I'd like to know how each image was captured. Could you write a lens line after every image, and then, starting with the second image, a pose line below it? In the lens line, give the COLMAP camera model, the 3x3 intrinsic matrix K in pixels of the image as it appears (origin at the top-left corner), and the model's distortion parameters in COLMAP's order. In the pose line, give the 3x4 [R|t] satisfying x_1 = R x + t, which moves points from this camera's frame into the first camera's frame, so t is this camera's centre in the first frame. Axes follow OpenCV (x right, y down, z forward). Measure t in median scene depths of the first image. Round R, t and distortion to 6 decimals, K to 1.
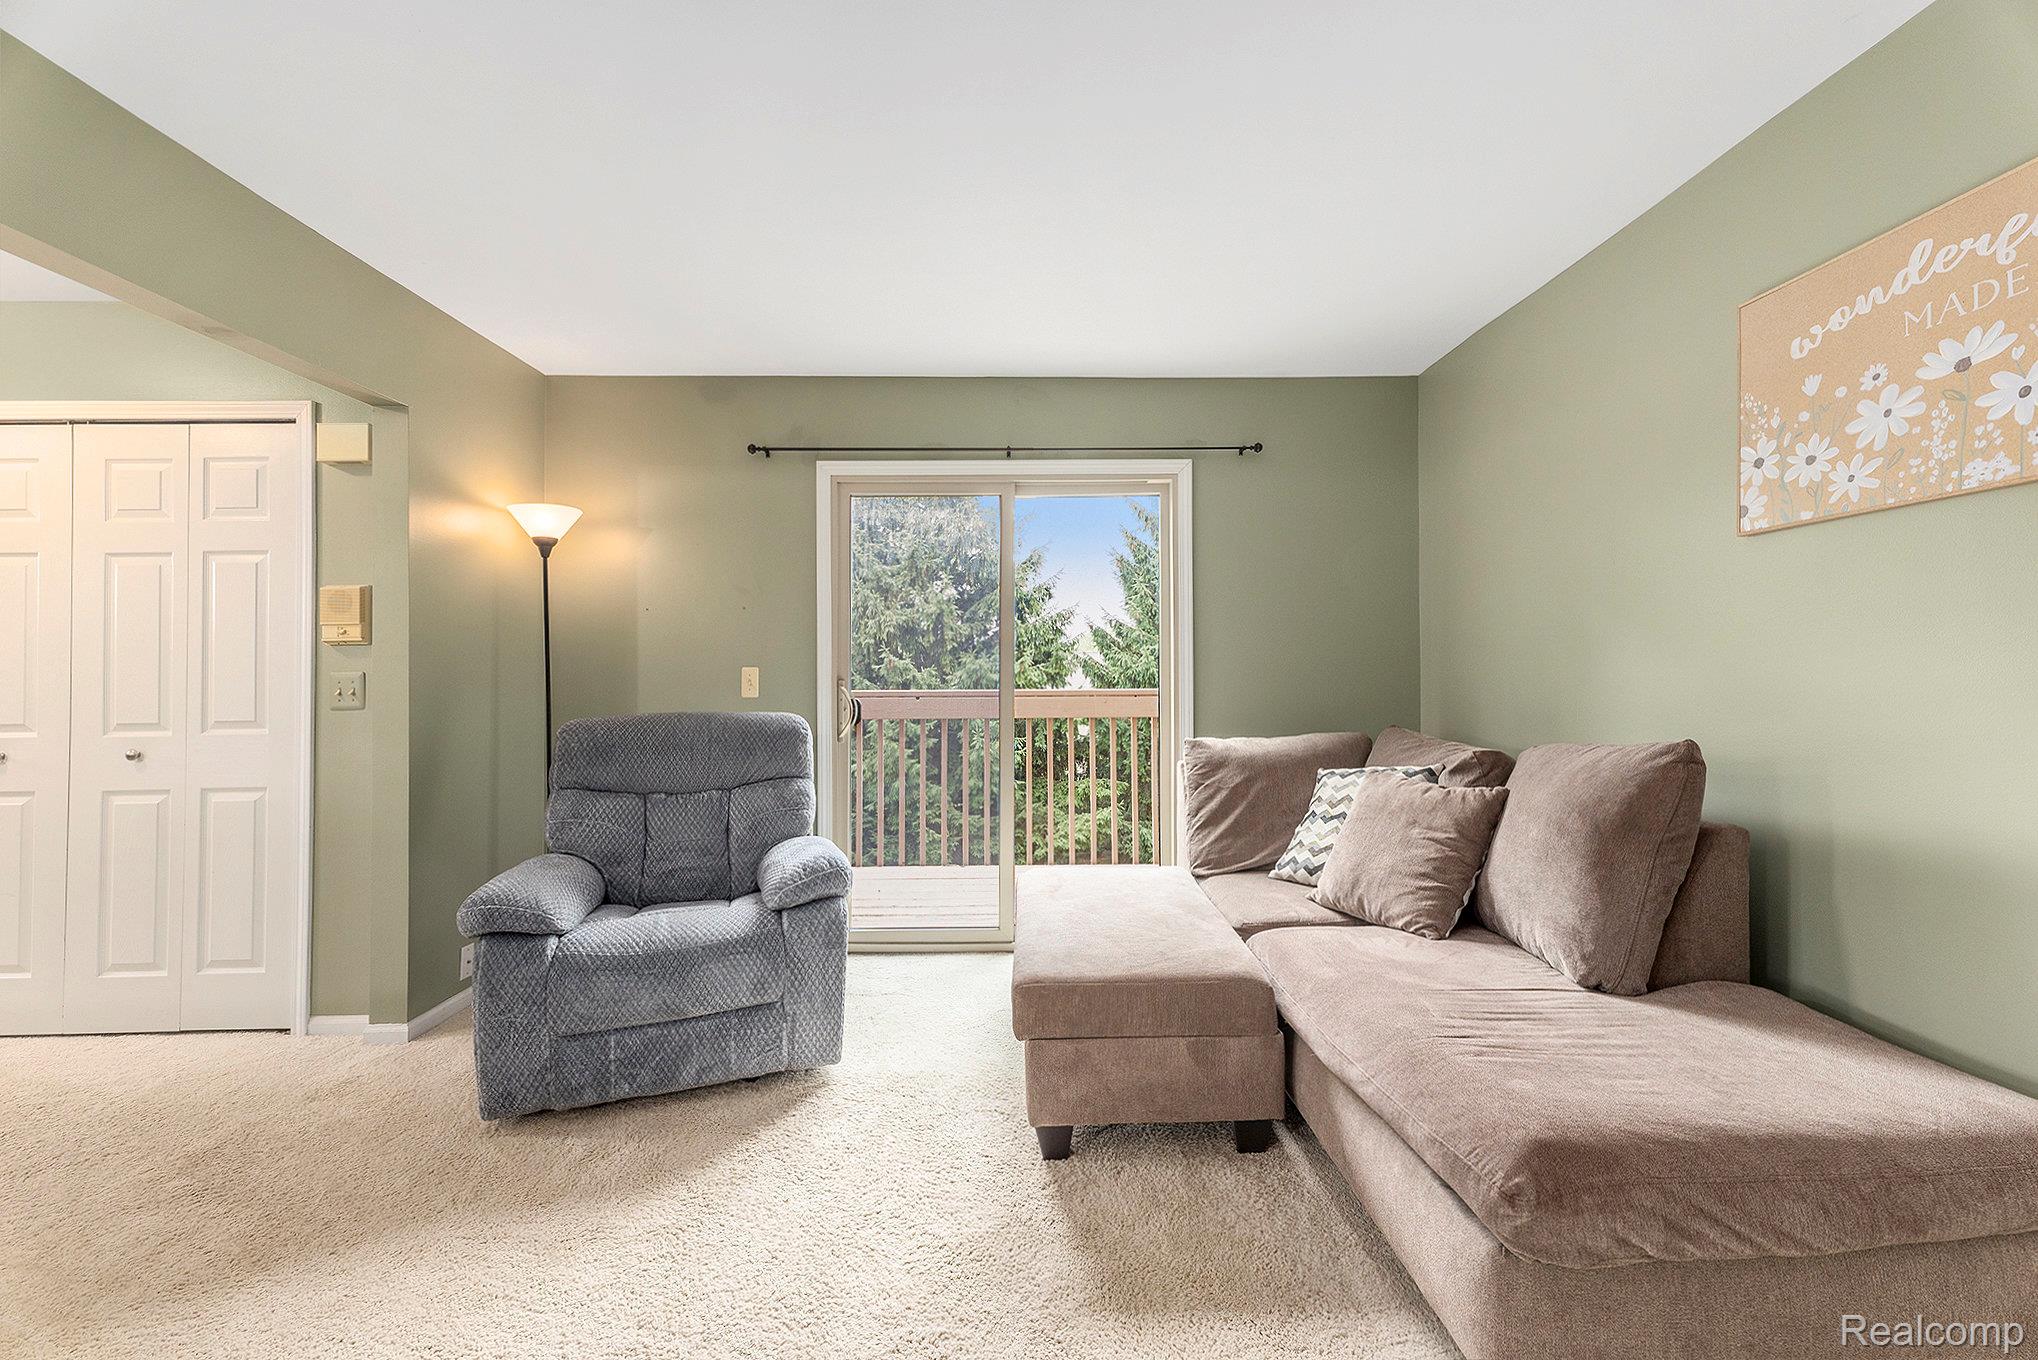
lens RADIAL K [[826.9, 0, 1016.4], [0, 826.9, 676.3], [0, 0, 1]] dist [0.002713, -0.000361]
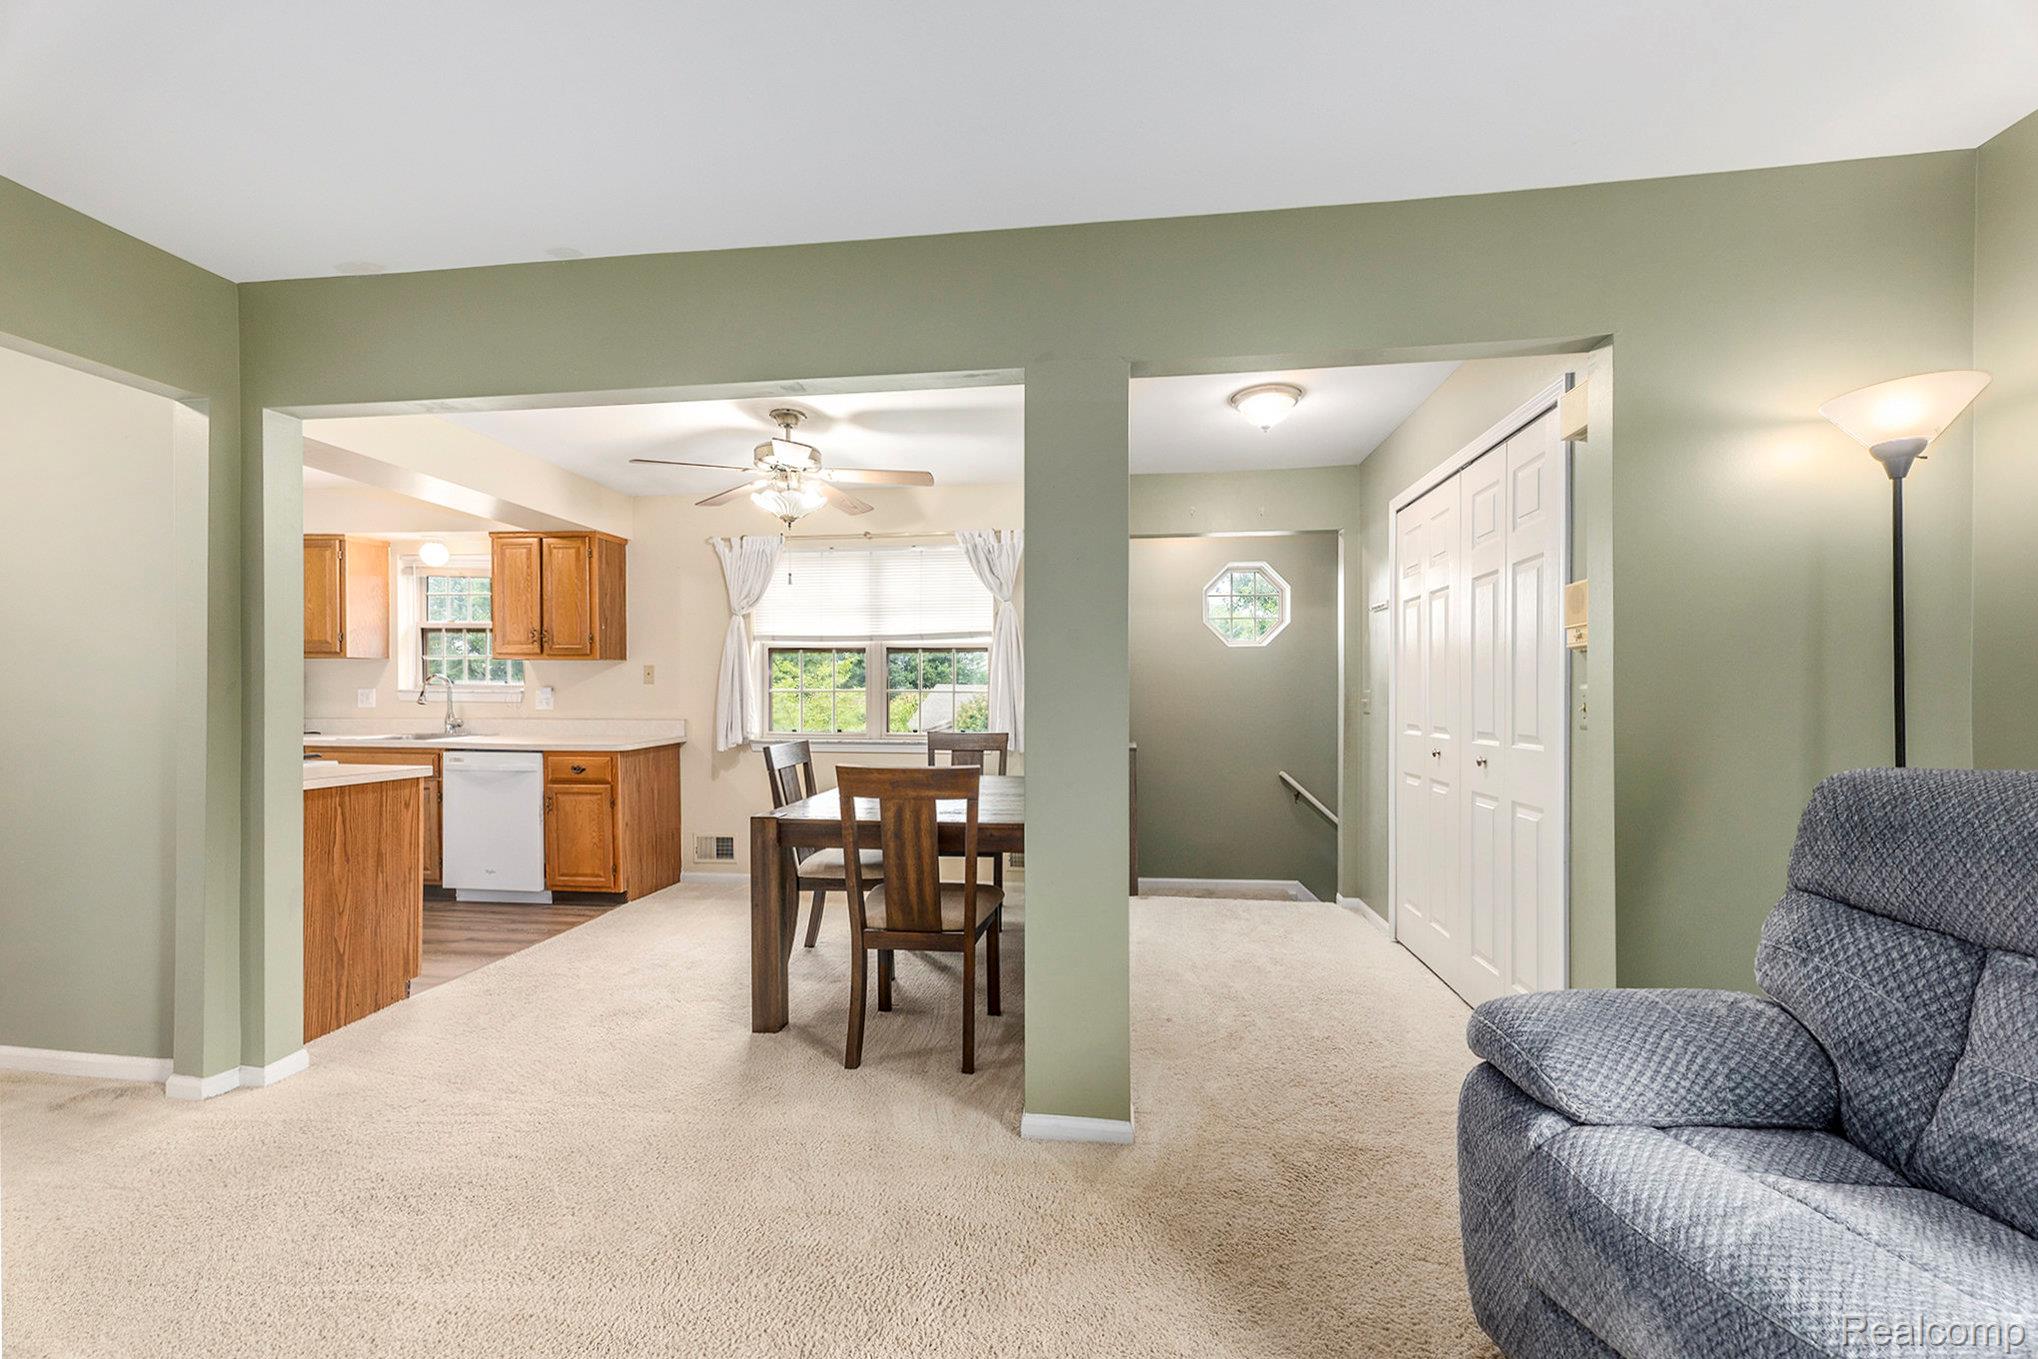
lens RADIAL K [[826.9, 0, 1017.3], [0, 826.9, 672.3], [0, 0, 1]] dist [0.002713, -0.000361]
pose [[-0.140651, -0.012493, -0.989980, 0.086855], [0.002233, 0.999914, -0.012935, -0.005846], [0.990057, -0.004030, -0.140611, 0.551290]]
